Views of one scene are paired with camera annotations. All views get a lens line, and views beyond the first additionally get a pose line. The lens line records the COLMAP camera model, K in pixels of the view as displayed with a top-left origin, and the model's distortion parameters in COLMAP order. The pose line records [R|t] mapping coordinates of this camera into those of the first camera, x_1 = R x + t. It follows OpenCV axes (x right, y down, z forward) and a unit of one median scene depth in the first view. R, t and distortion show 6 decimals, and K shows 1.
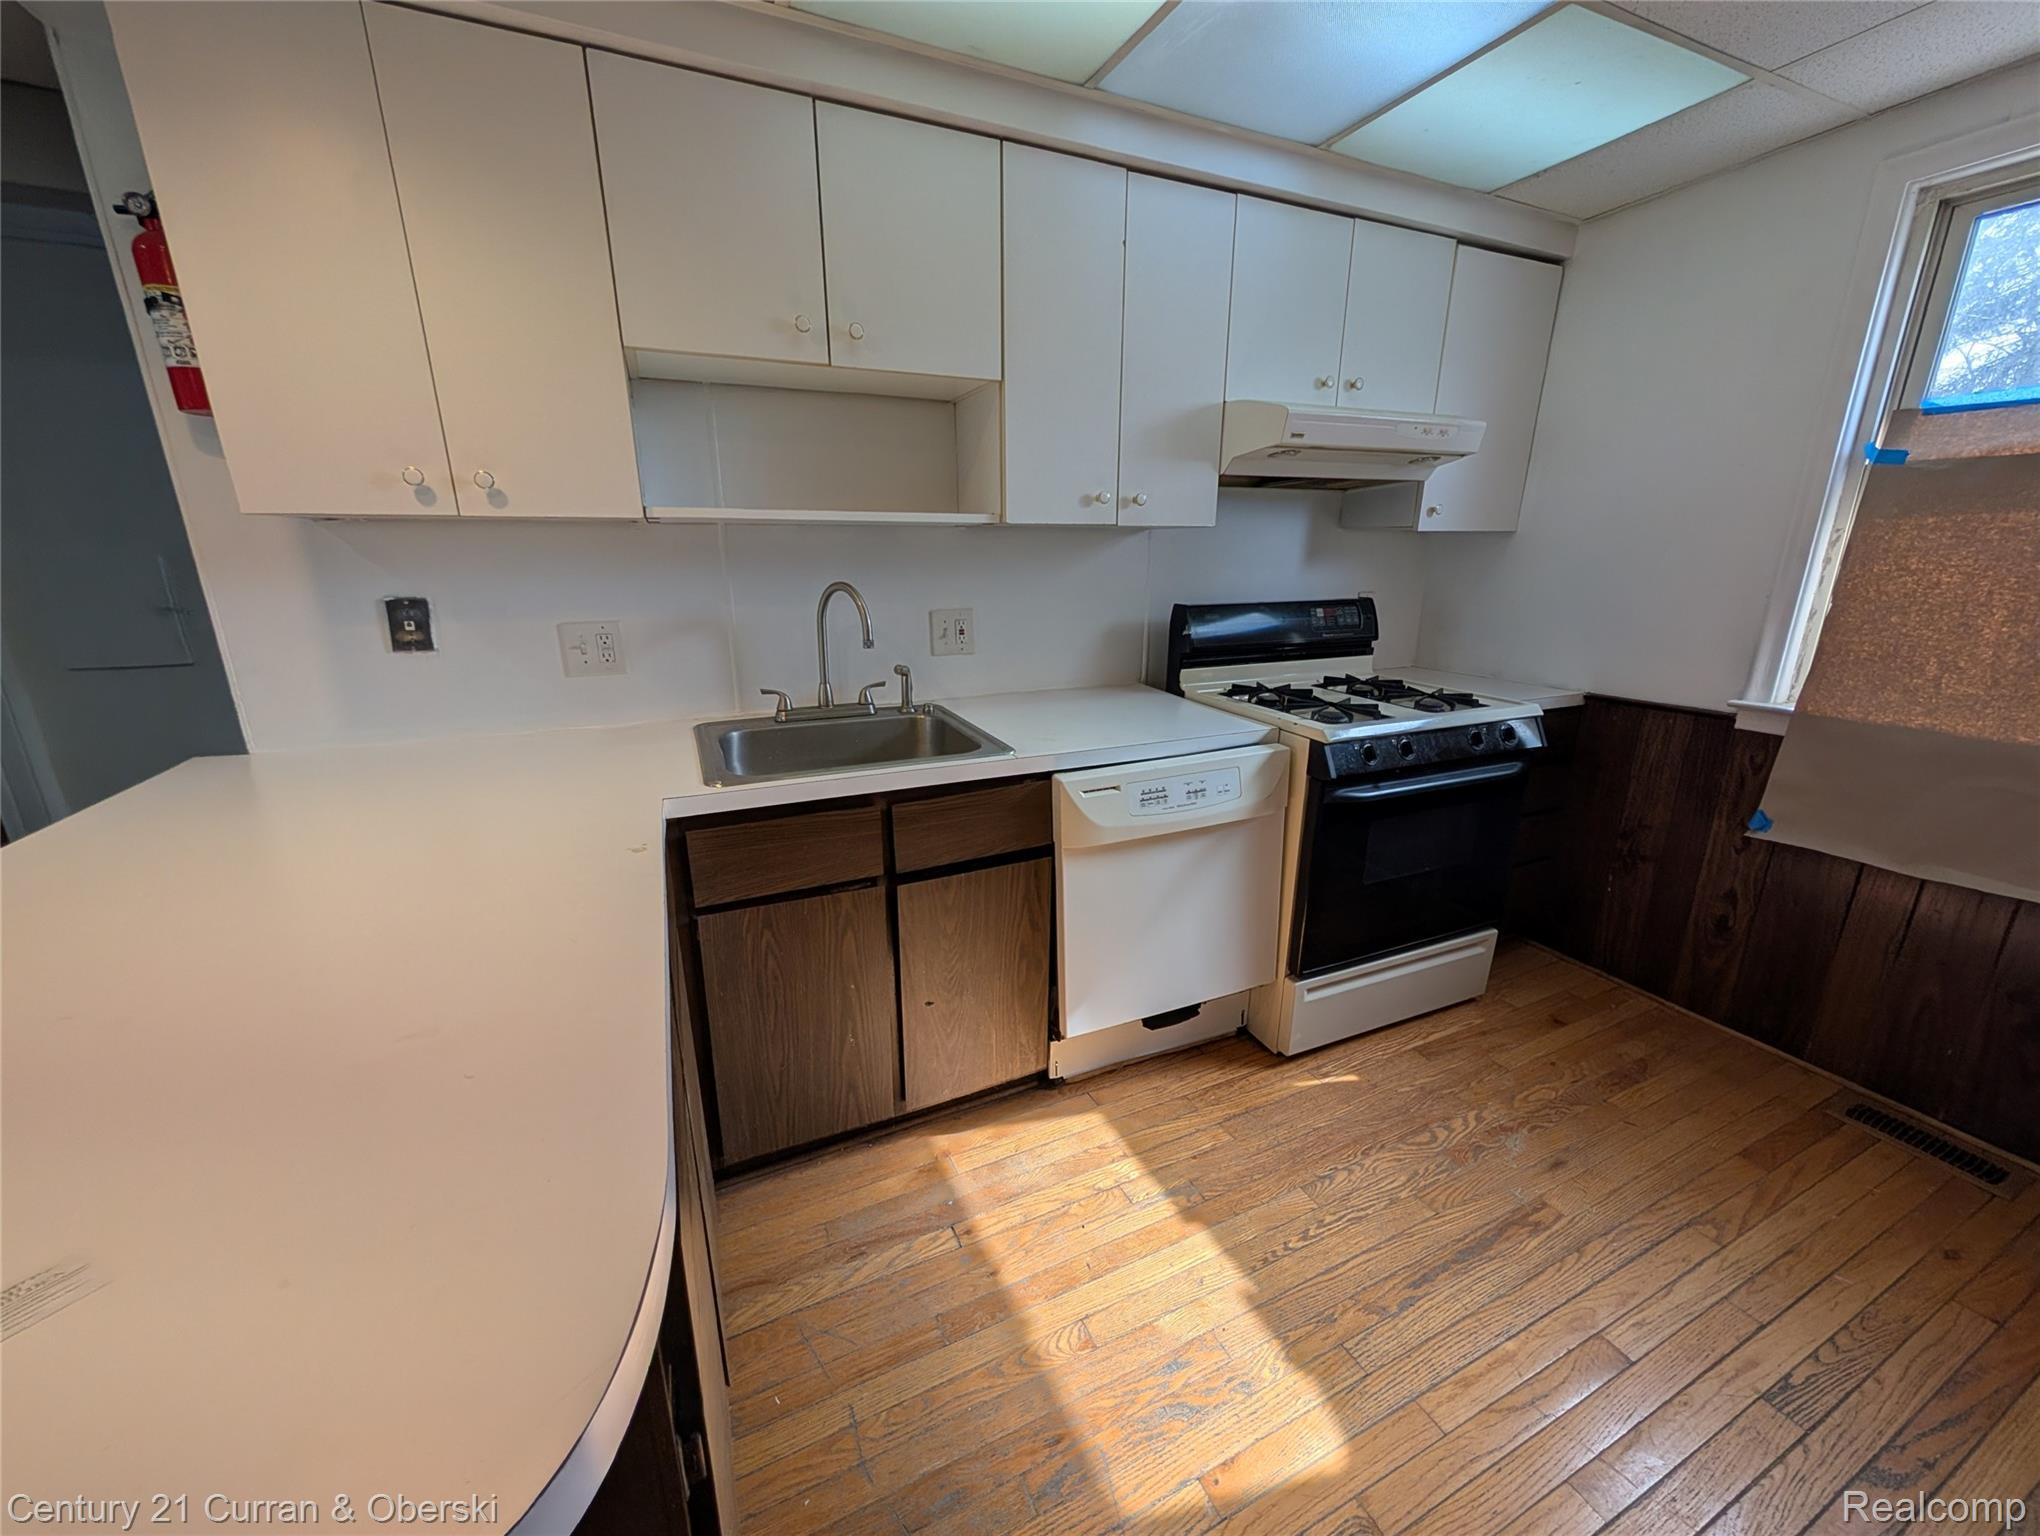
lens RADIAL K [[772.9, 0, 1018.4], [0, 772.9, 767.8], [0, 0, 1]] dist [-0.001329, 0.000711]
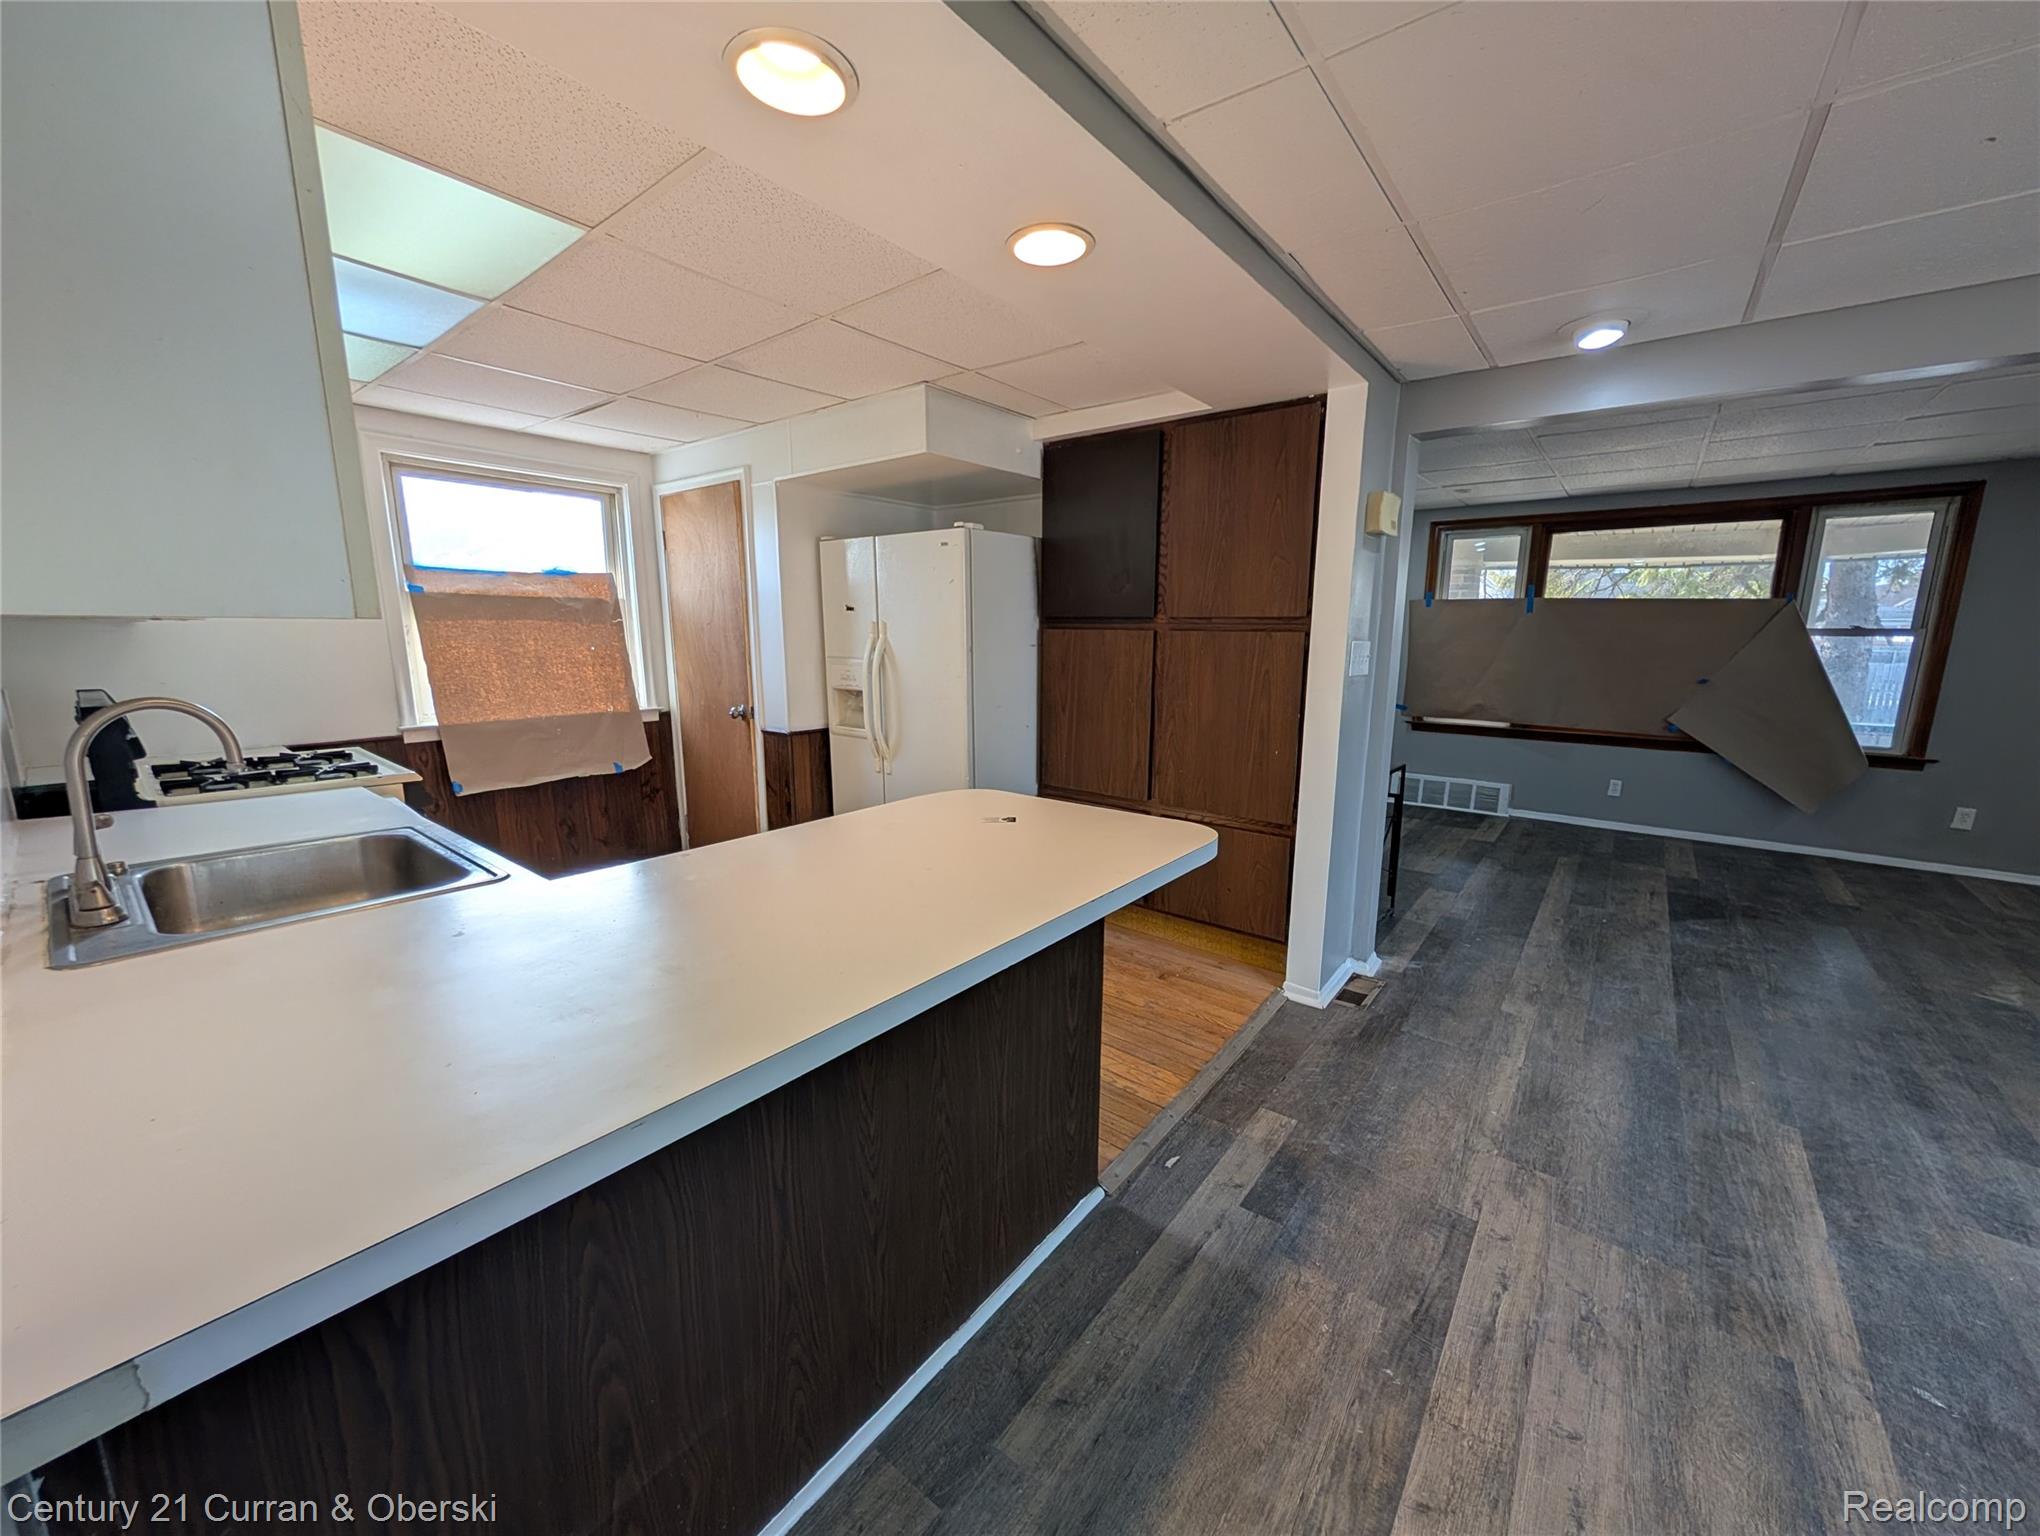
lens RADIAL K [[772.9, 0, 1021.0], [0, 772.9, 762.9], [0, 0, 1]] dist [-0.001329, 0.000711]
pose [[-0.455503, -0.154929, 0.876649, -1.282538], [0.235882, 0.928539, 0.286663, -0.202604], [-0.858415, 0.337362, -0.386407, 0.611949]]
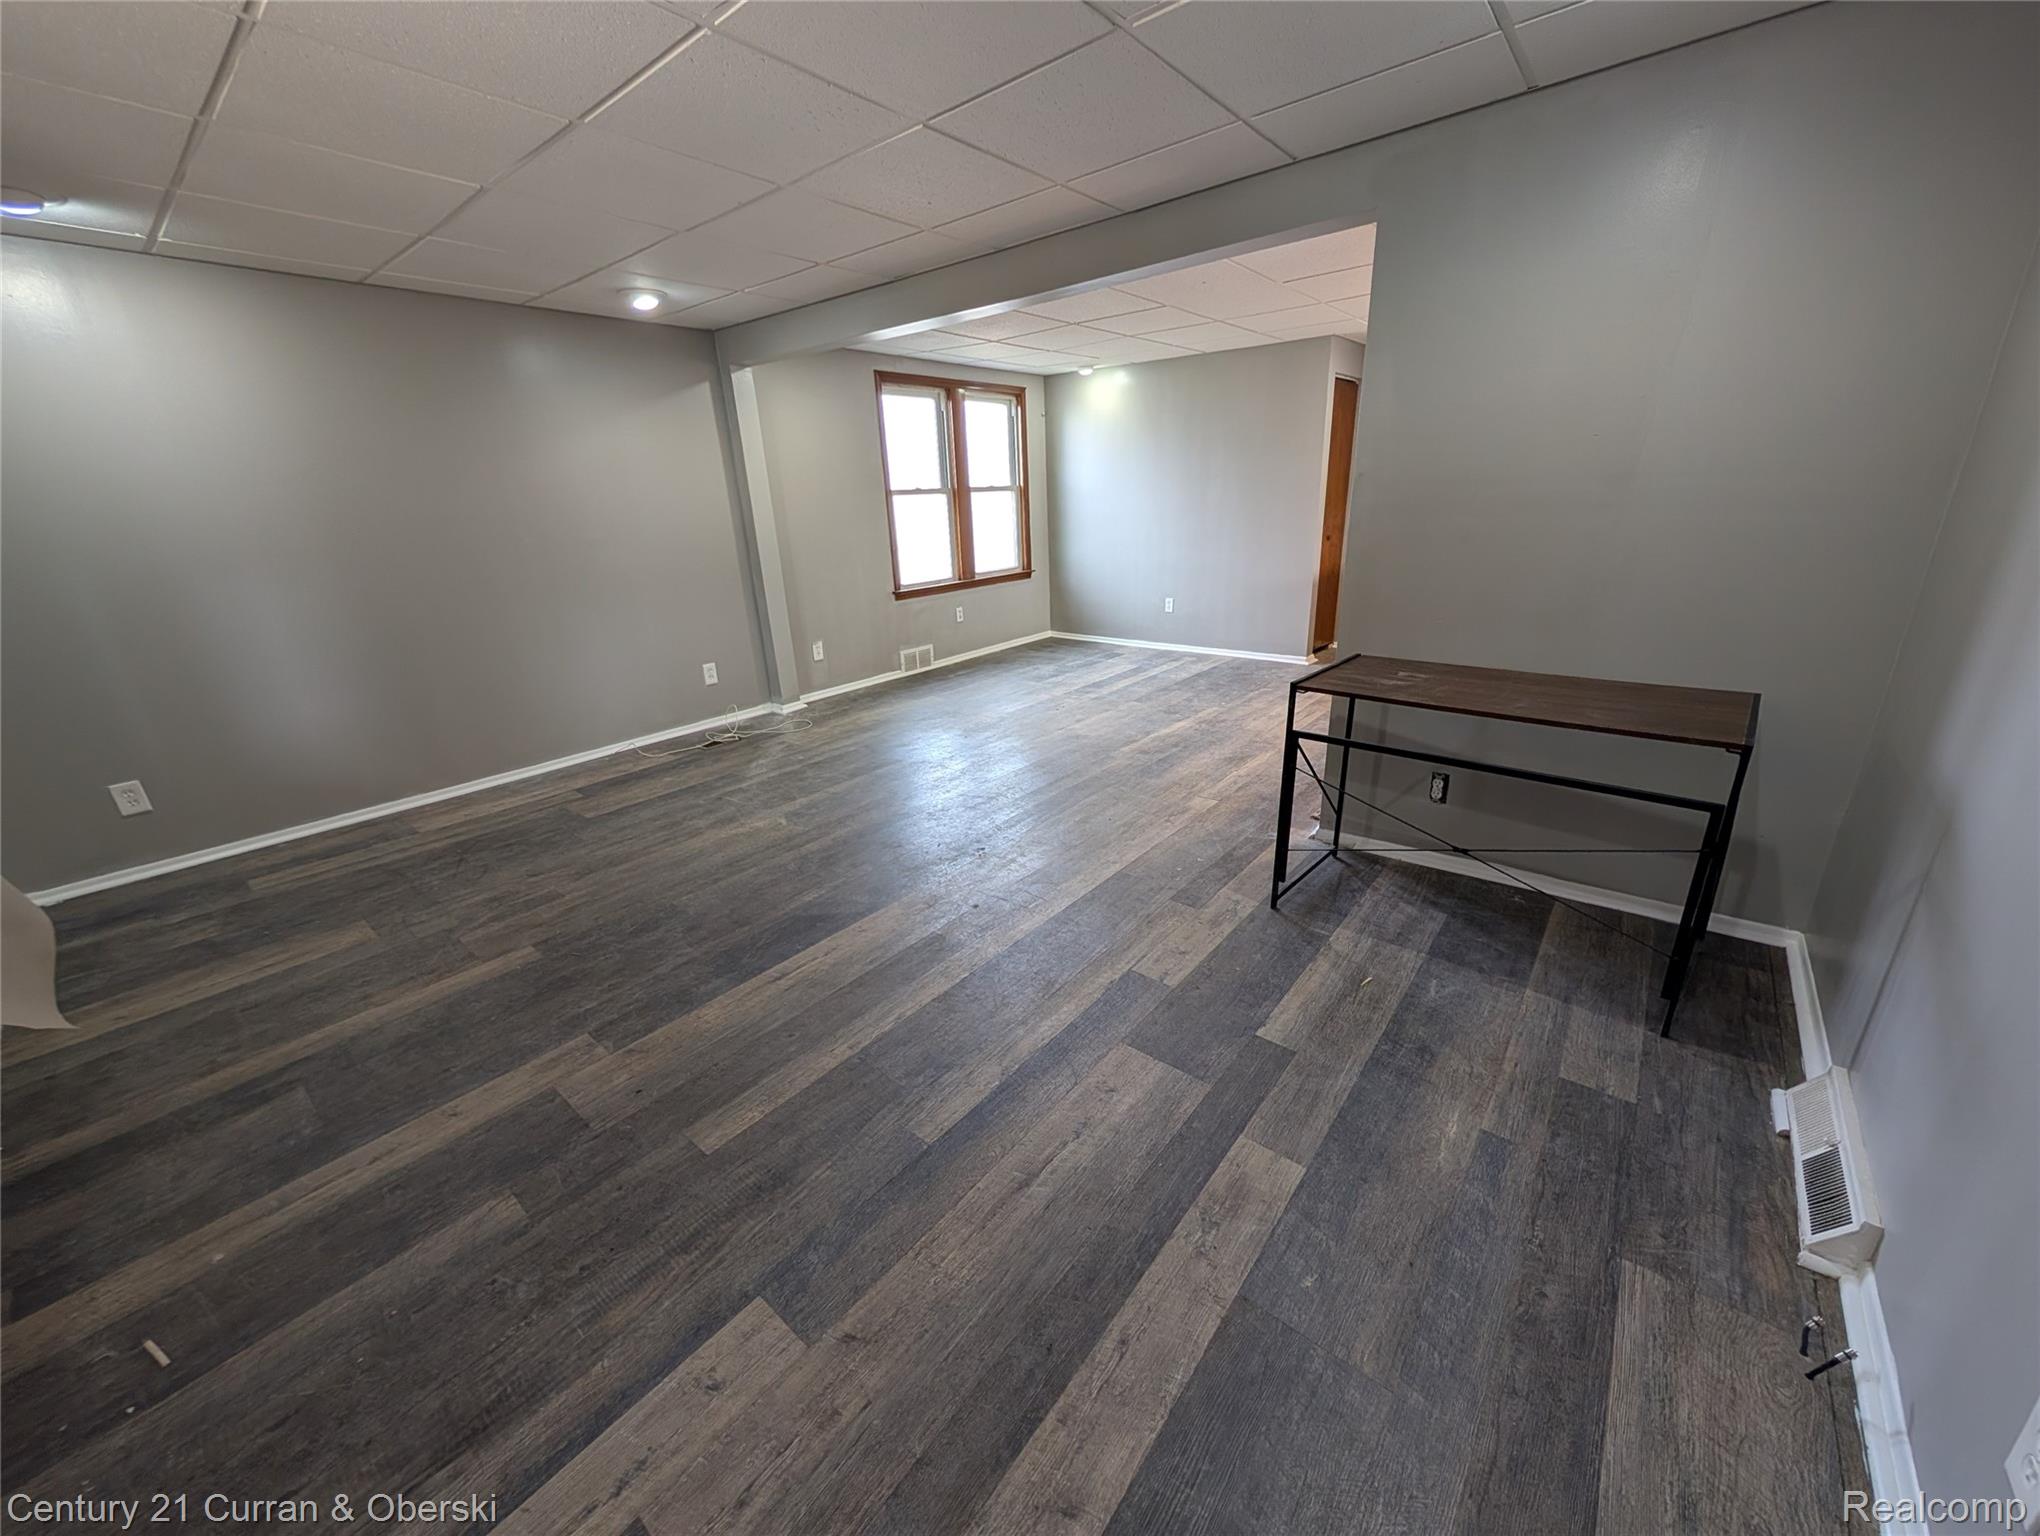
lens RADIAL K [[772.9, 0, 1019.8], [0, 772.9, 769.2], [0, 0, 1]] dist [-0.001329, 0.000711]
pose [[0.444761, 0.283265, -0.849676, 0.966875], [-0.198648, 0.956241, 0.214810, 0.576105], [0.873343, 0.073247, 0.481568, -2.038285]]
